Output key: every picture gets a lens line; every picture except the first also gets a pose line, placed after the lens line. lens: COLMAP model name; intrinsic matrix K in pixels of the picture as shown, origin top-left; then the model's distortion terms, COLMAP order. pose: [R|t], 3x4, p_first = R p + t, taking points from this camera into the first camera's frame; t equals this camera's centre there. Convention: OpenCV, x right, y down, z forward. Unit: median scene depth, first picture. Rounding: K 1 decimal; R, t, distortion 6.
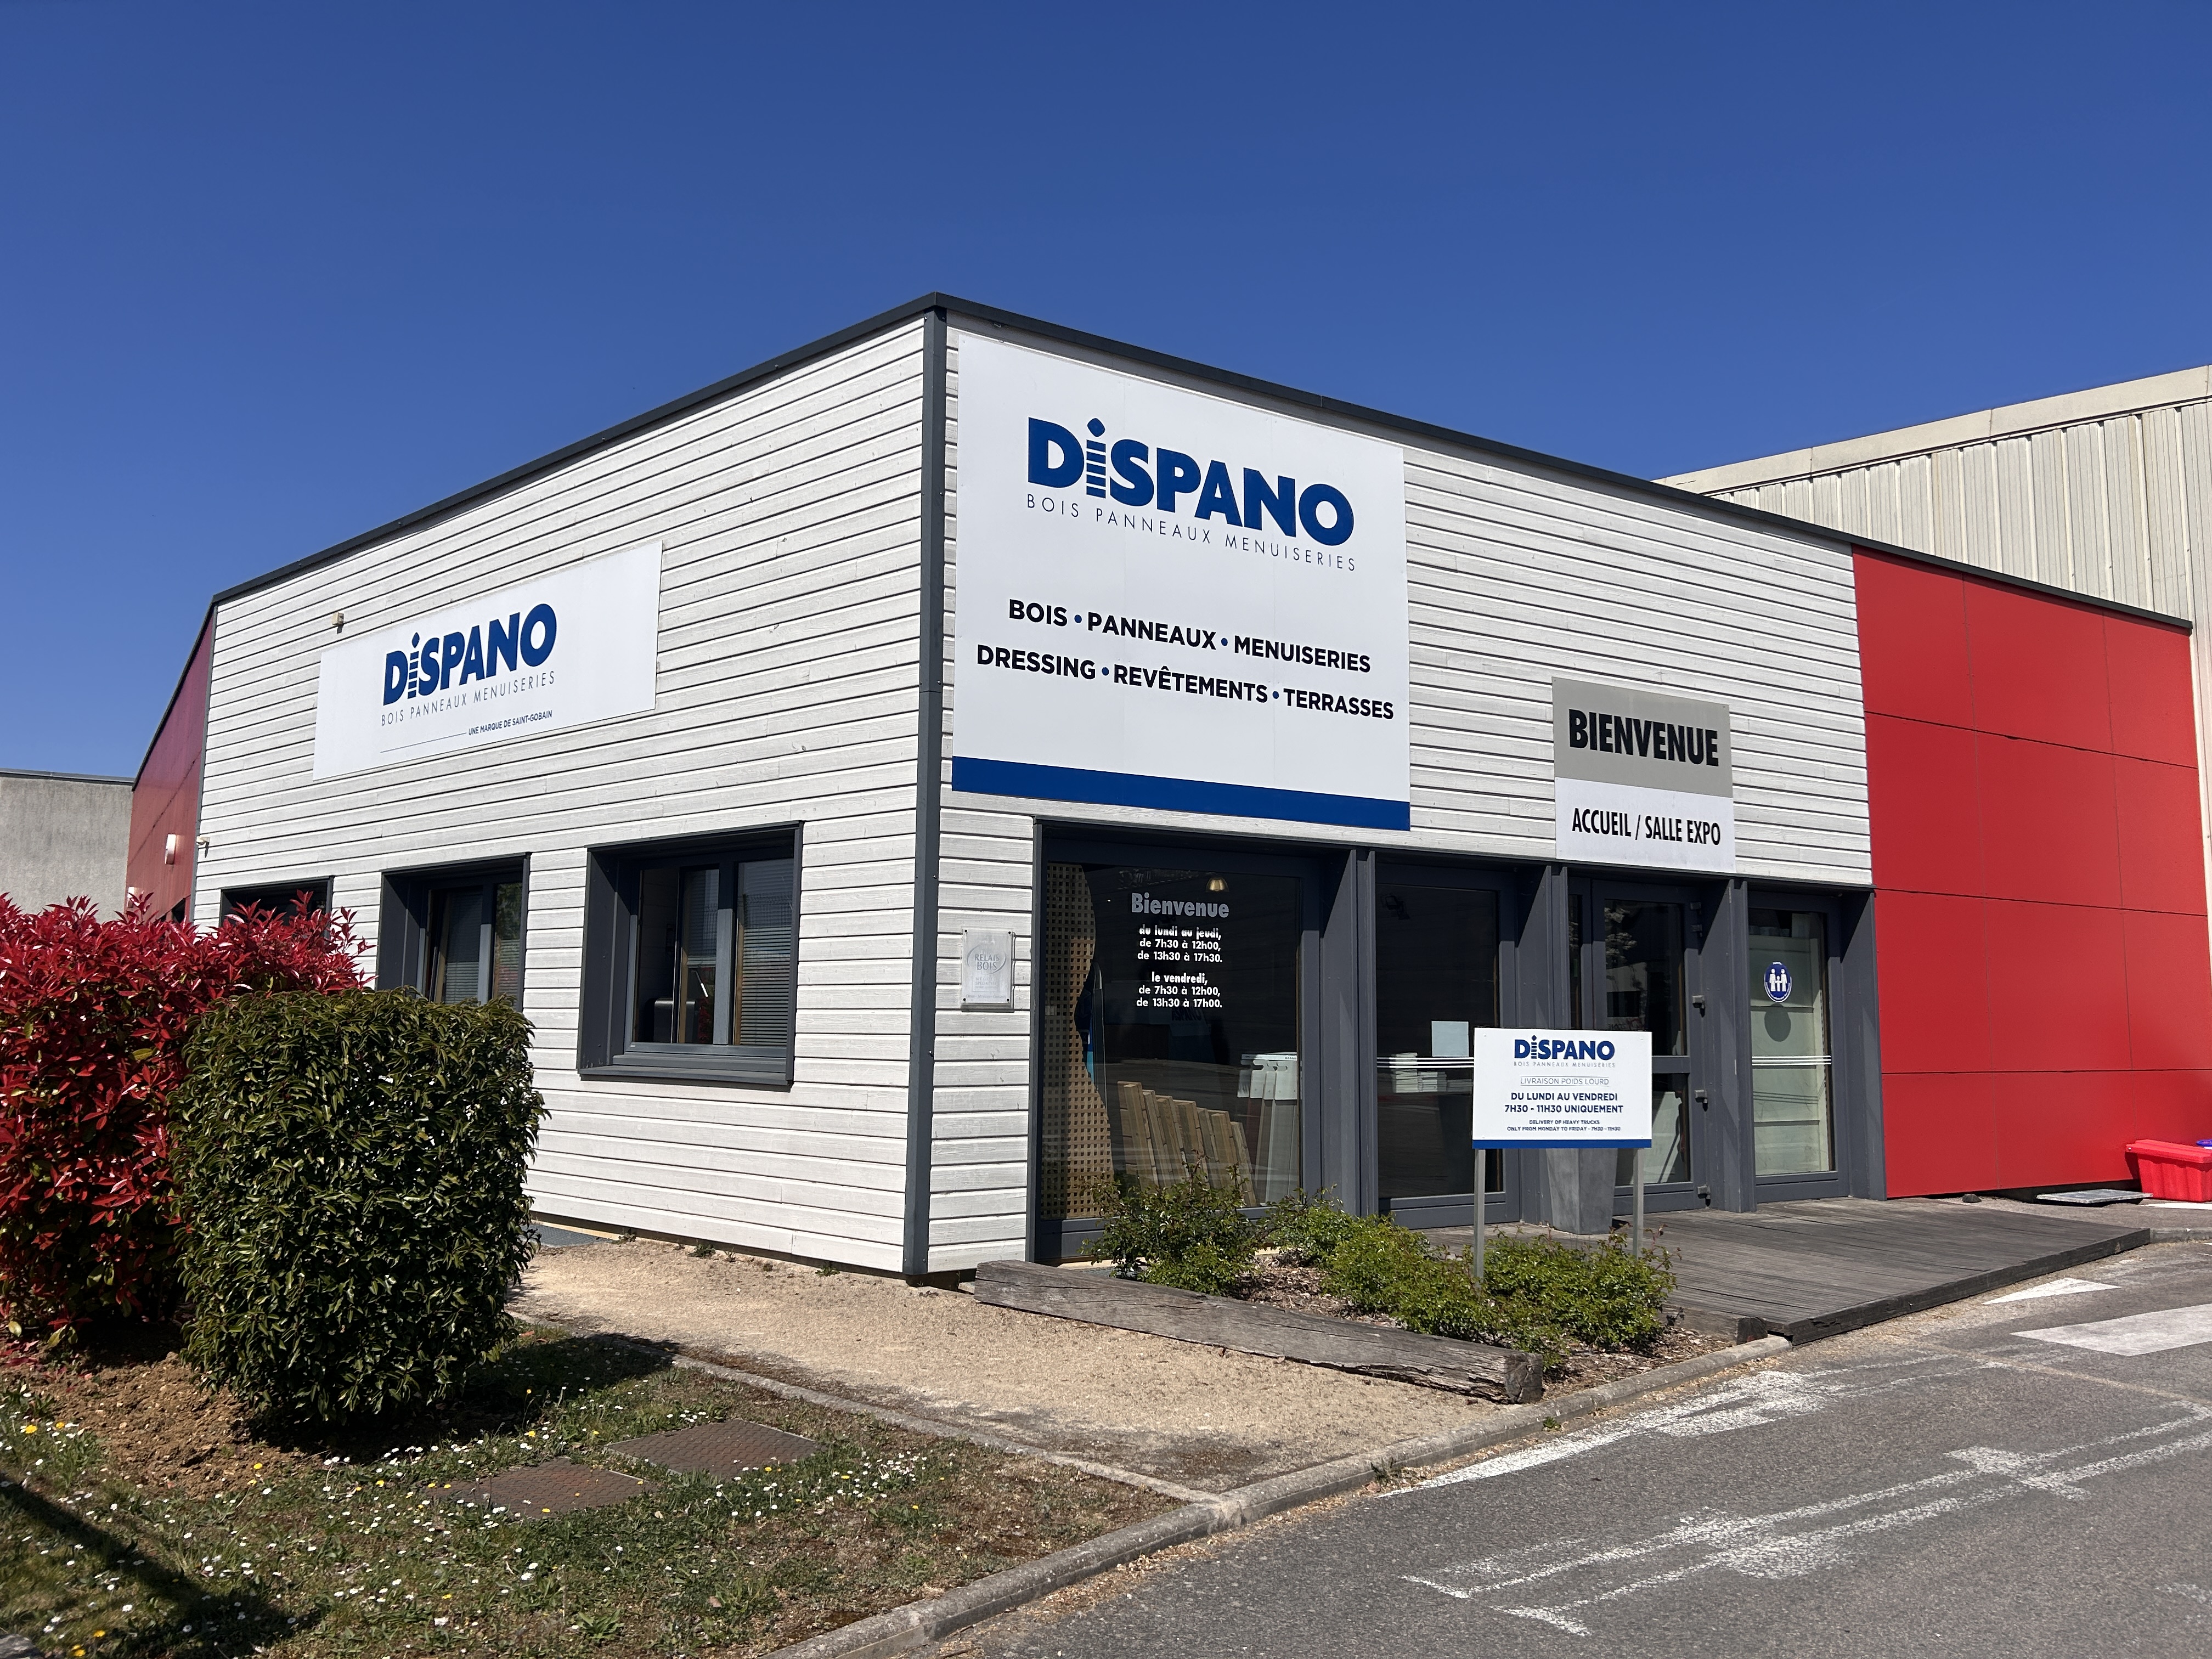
lens RADIAL K [[1607.2, 0, 1106.0], [0, 1607.2, 829.5], [0, 0, 1]] dist [0.102351, -0.157207]
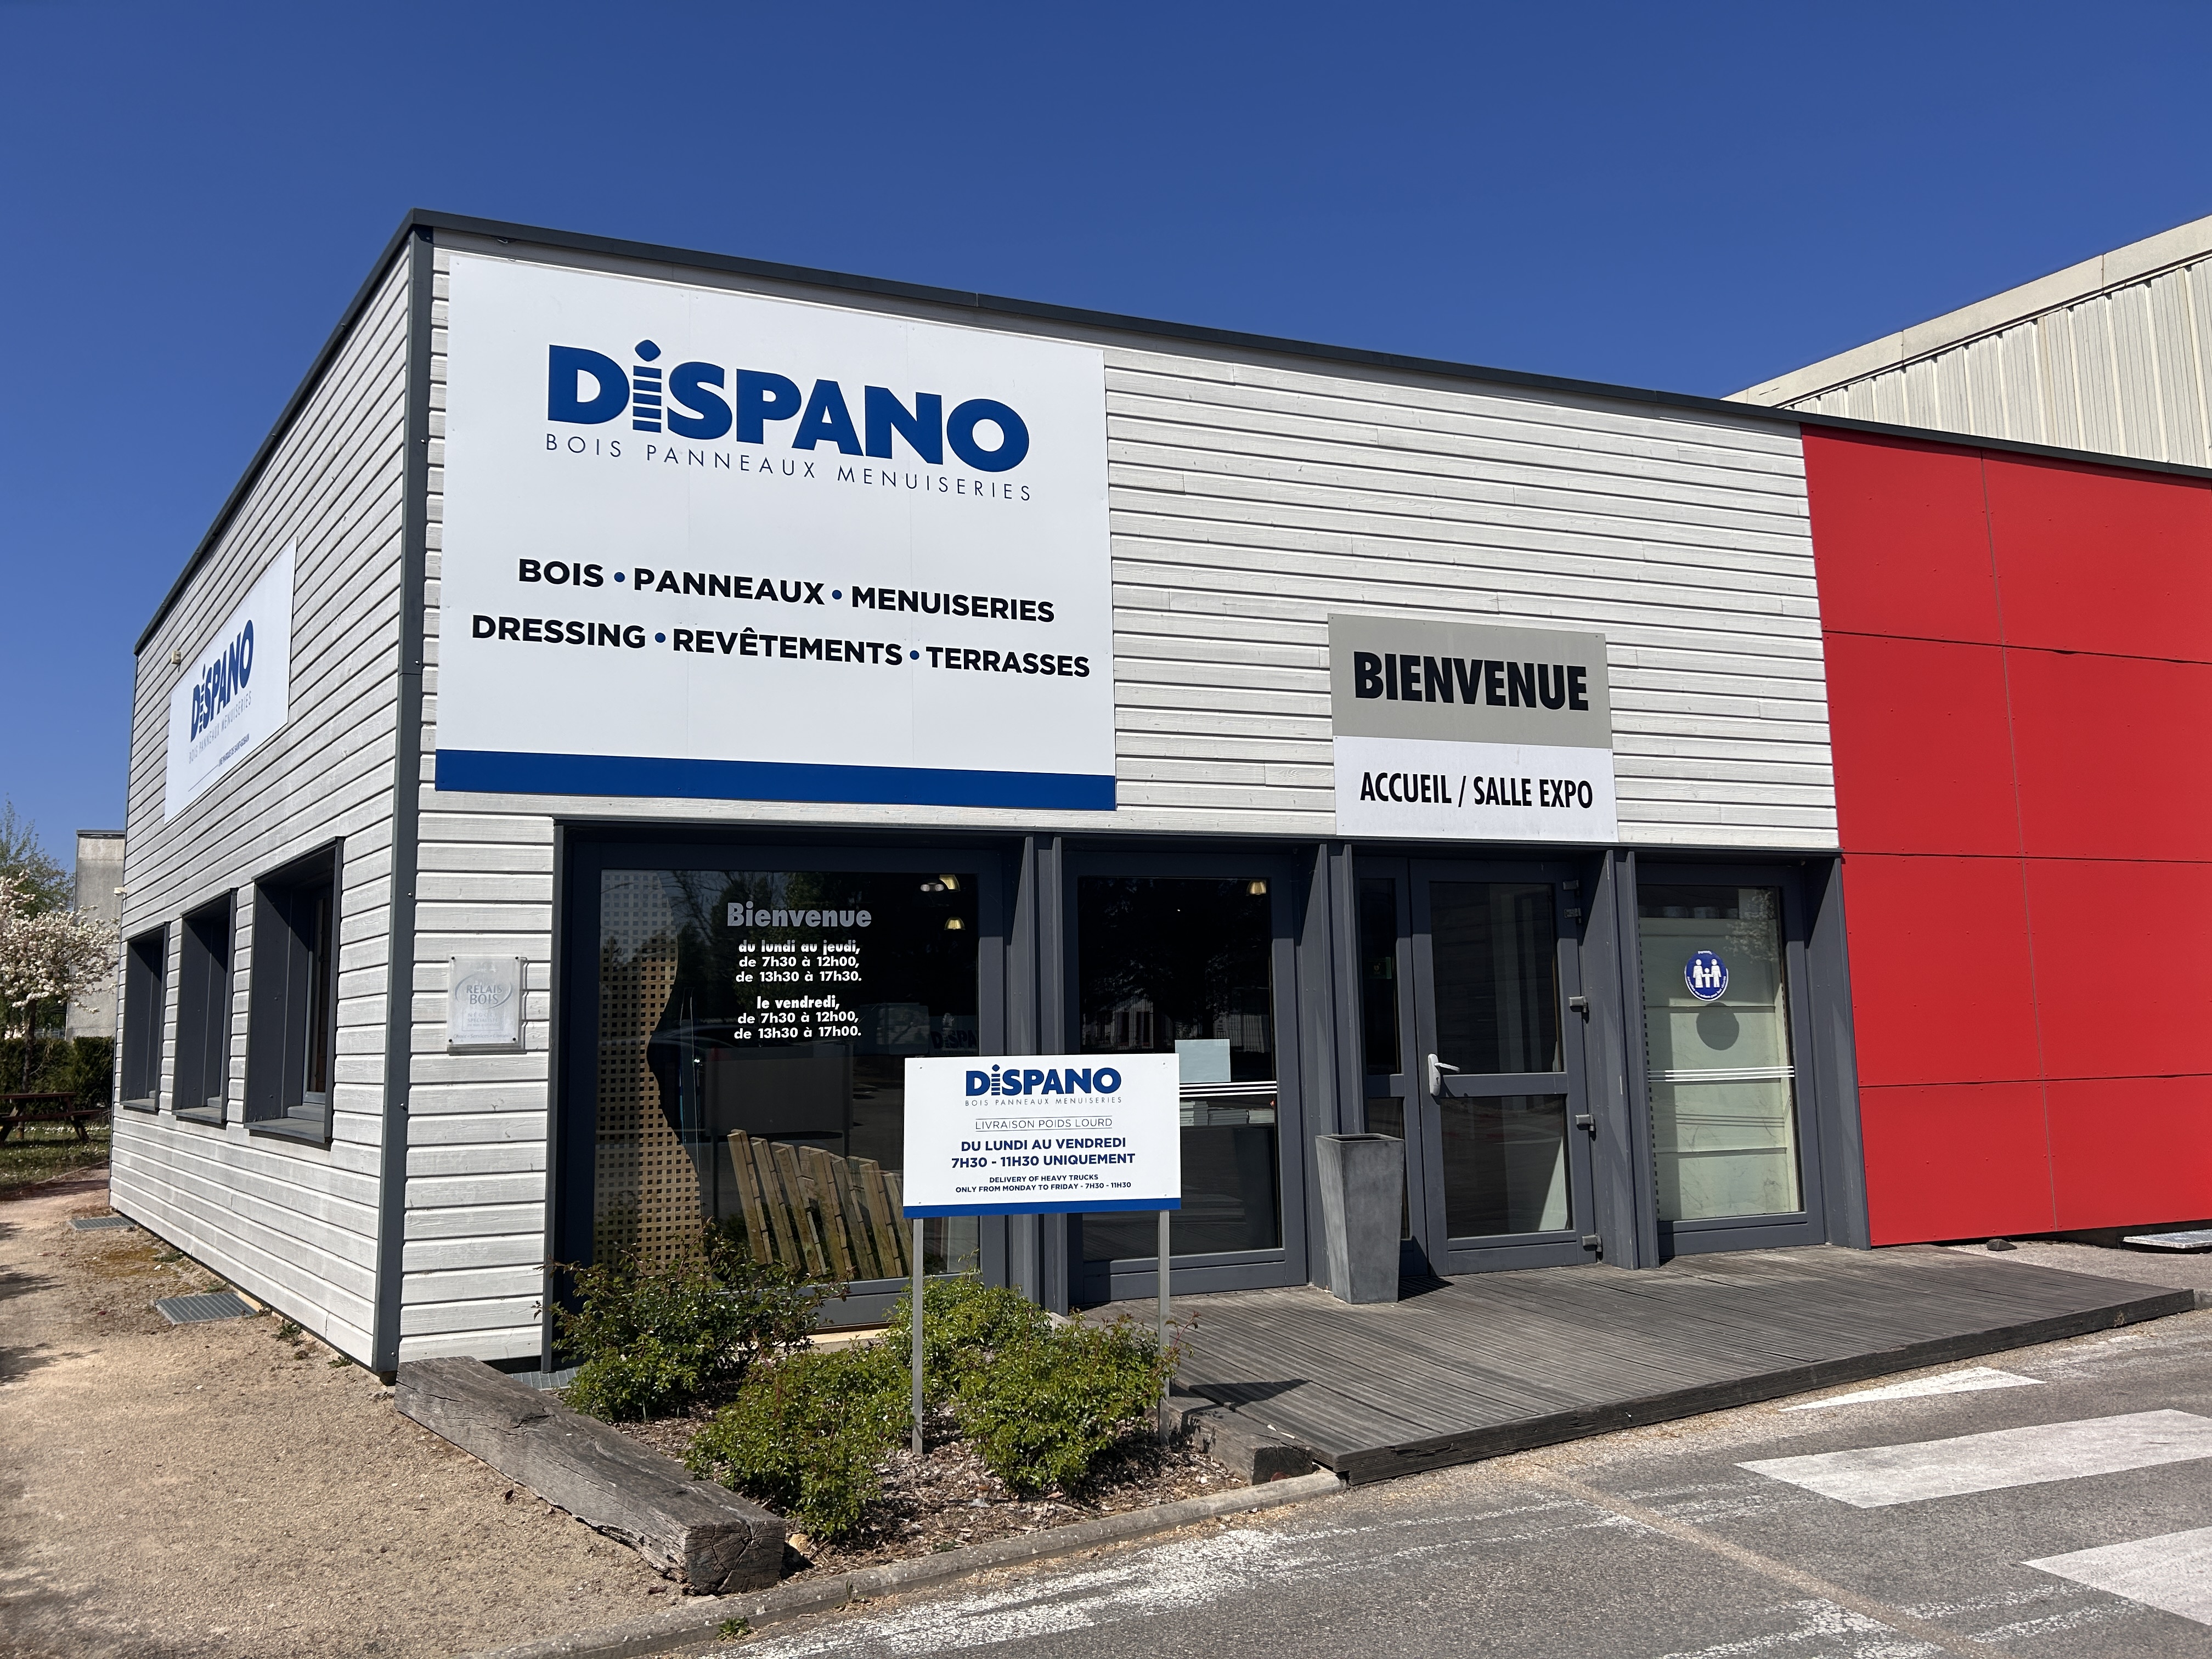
lens RADIAL K [[1572.1, 0, 1231.9], [0, 1572.1, 823.7], [0, 0, 1]] dist [0.138849, -0.257746]
pose [[0.980292, -0.055638, -0.189555, 0.418750], [0.052740, 0.998402, -0.020298, 0.028433], [0.190382, 0.009901, 0.981660, 0.235480]]
